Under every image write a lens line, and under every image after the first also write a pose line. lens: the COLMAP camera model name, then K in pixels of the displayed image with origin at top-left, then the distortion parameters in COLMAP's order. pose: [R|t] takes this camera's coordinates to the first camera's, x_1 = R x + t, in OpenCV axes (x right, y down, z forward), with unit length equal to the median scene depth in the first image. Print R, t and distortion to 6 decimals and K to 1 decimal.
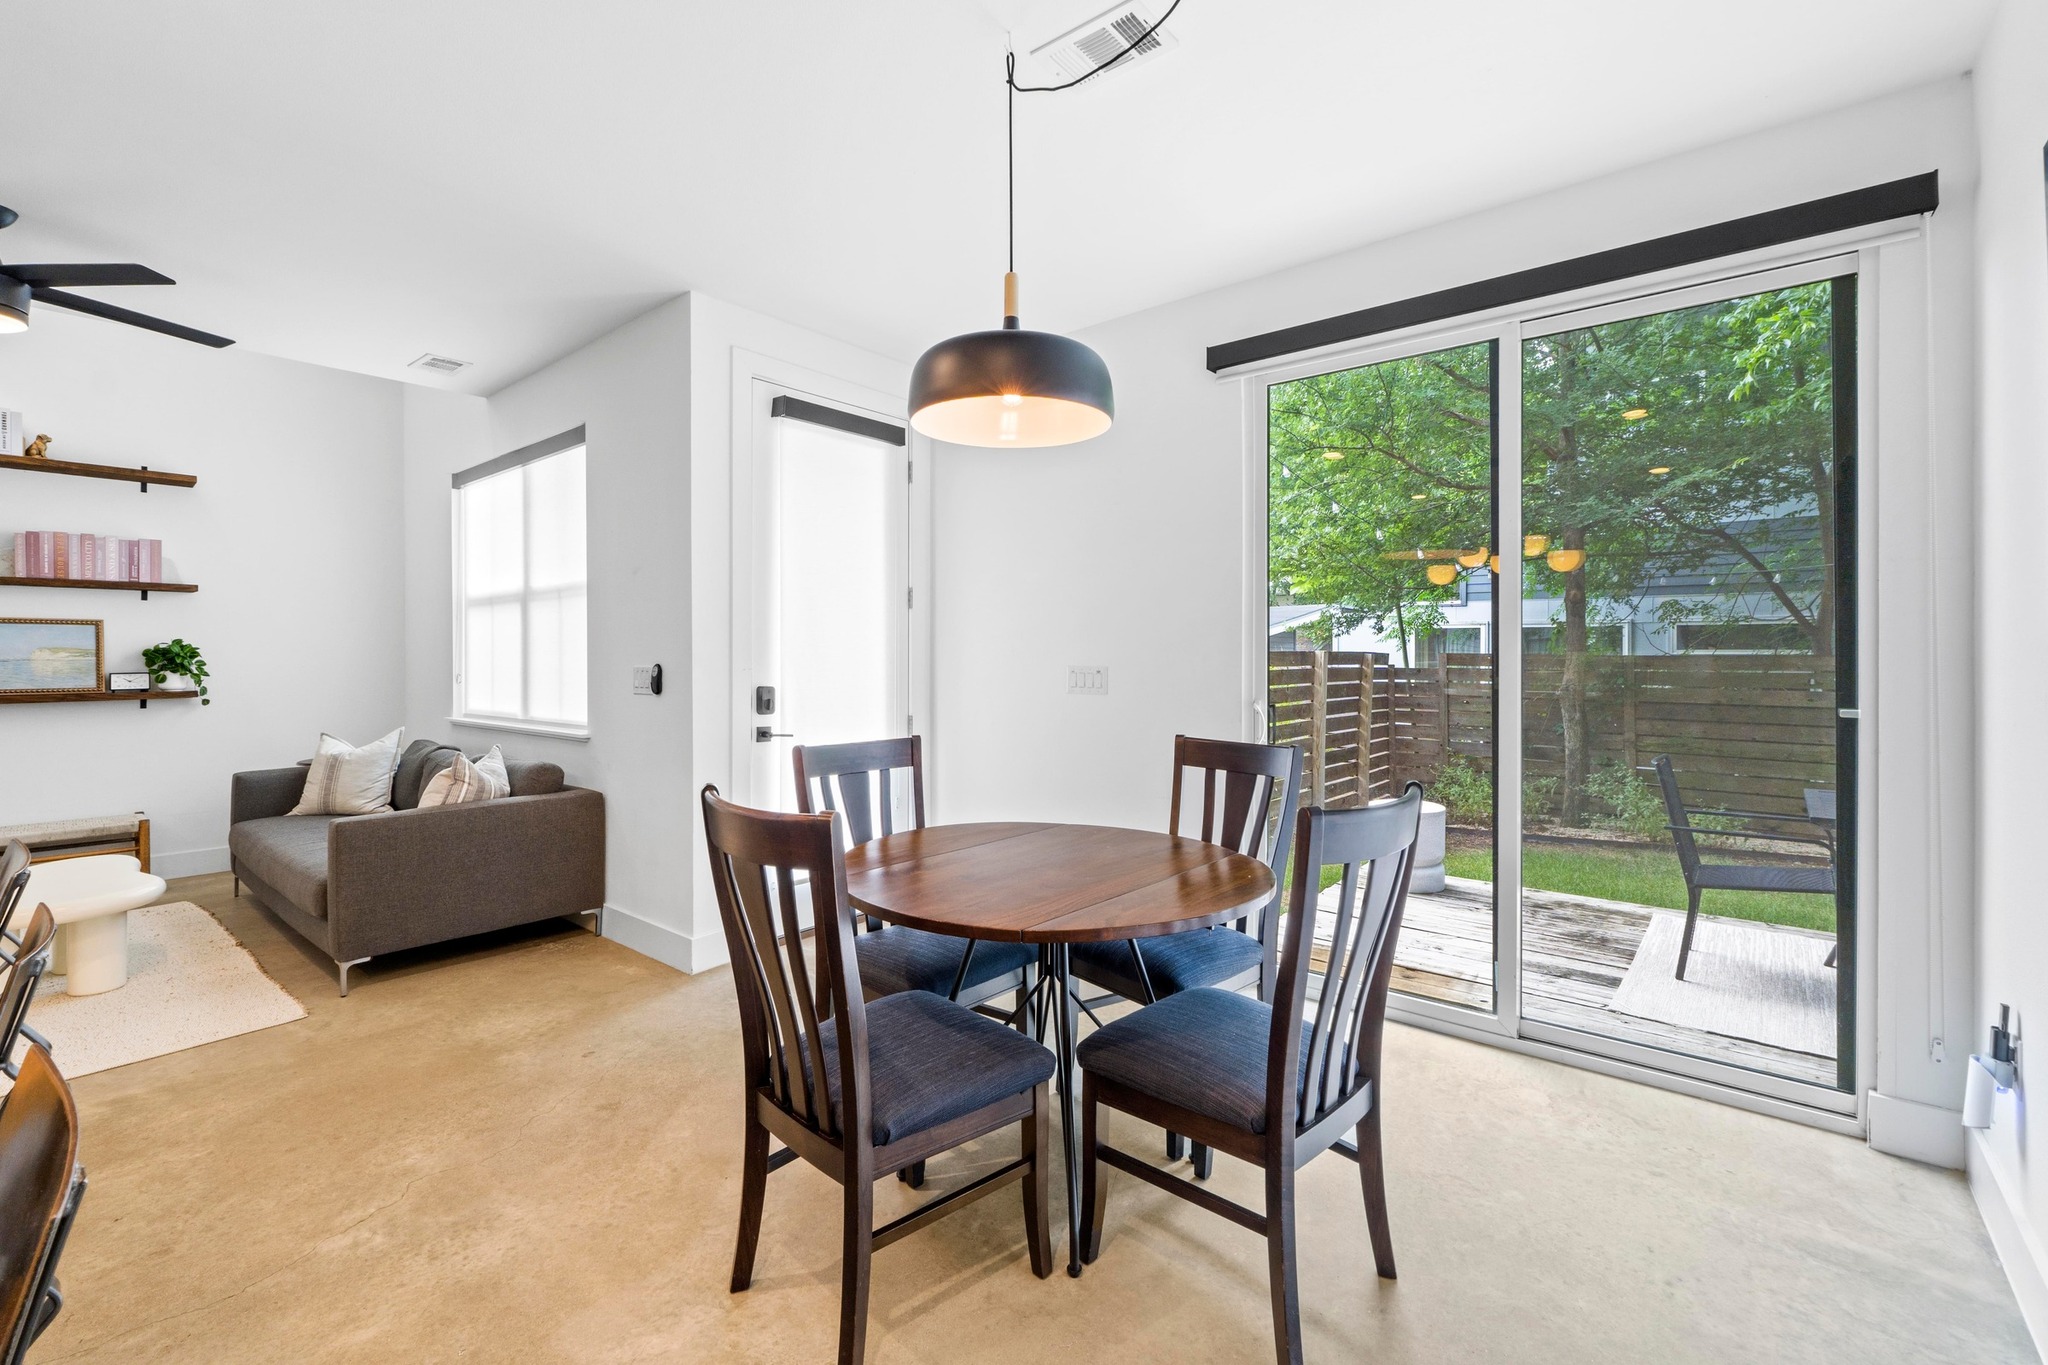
lens RADIAL K [[877.4, 0, 1020.3], [0, 877.4, 653.0], [0, 0, 1]] dist [-0.003657, -0.000483]
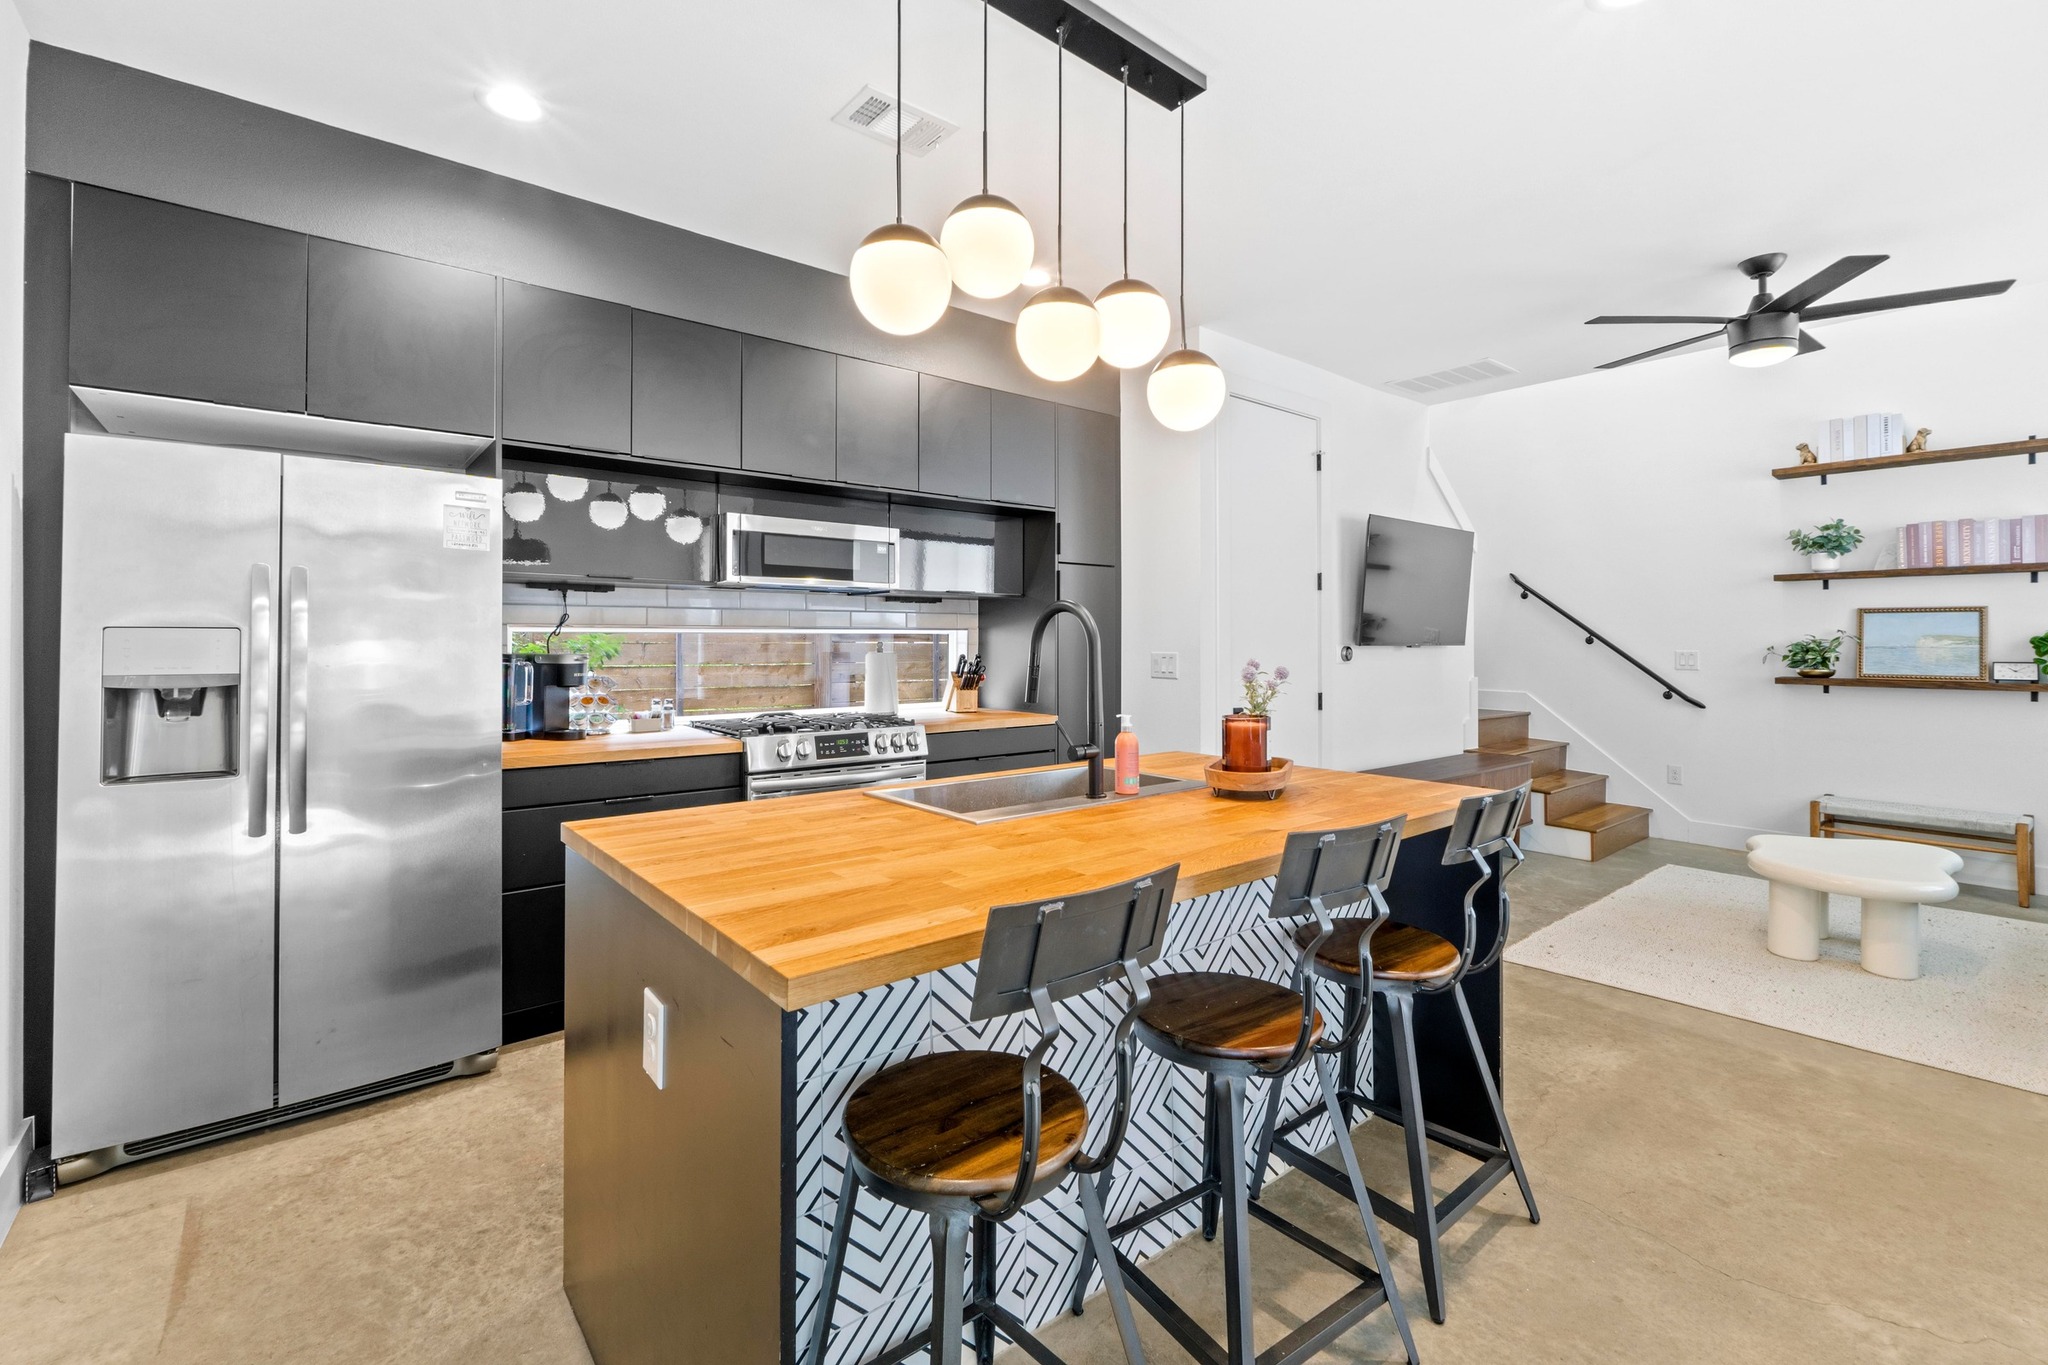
lens RADIAL K [[887.3, 0, 1022.9], [0, 887.3, 629.7], [0, 0, 1]] dist [-0.001476, -0.000648]
pose [[-0.184210, -0.011876, -0.982815, 0.098750], [-0.000704, 0.999928, -0.011951, 0.000417], [0.982887, -0.001509, -0.184205, 0.144619]]
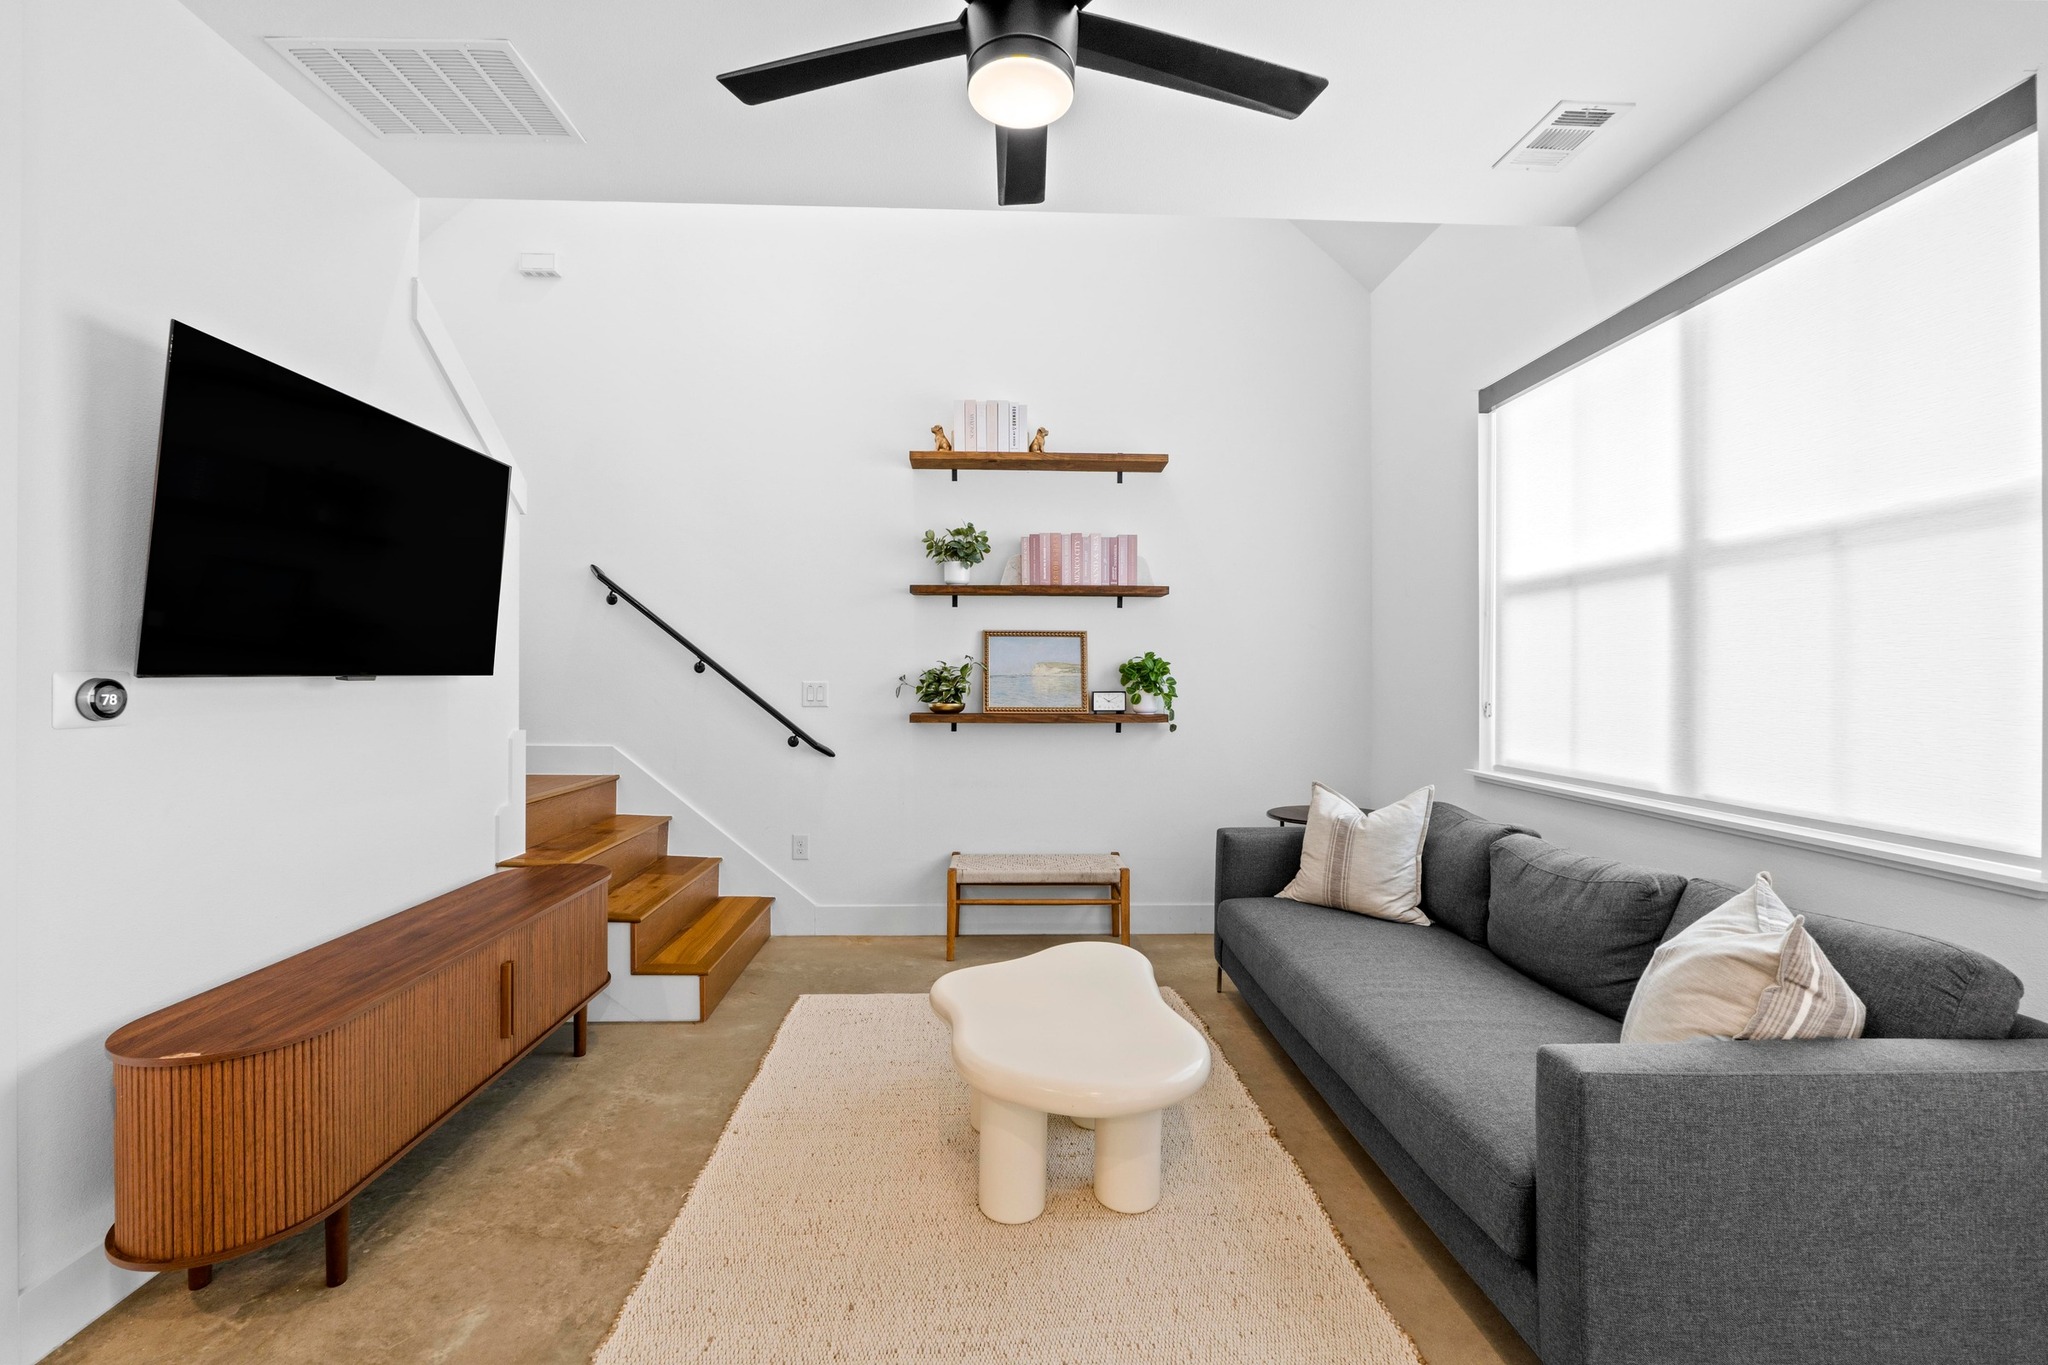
lens RADIAL K [[872.2, 0, 1015.9], [0, 872.2, 670.6], [0, 0, 1]] dist [-0.003730, -0.000462]
pose [[0.668844, 0.001935, -0.743401, -0.454367], [-0.003091, 0.999995, -0.000177, 0.002475], [0.743397, 0.002416, 0.668846, 0.366270]]
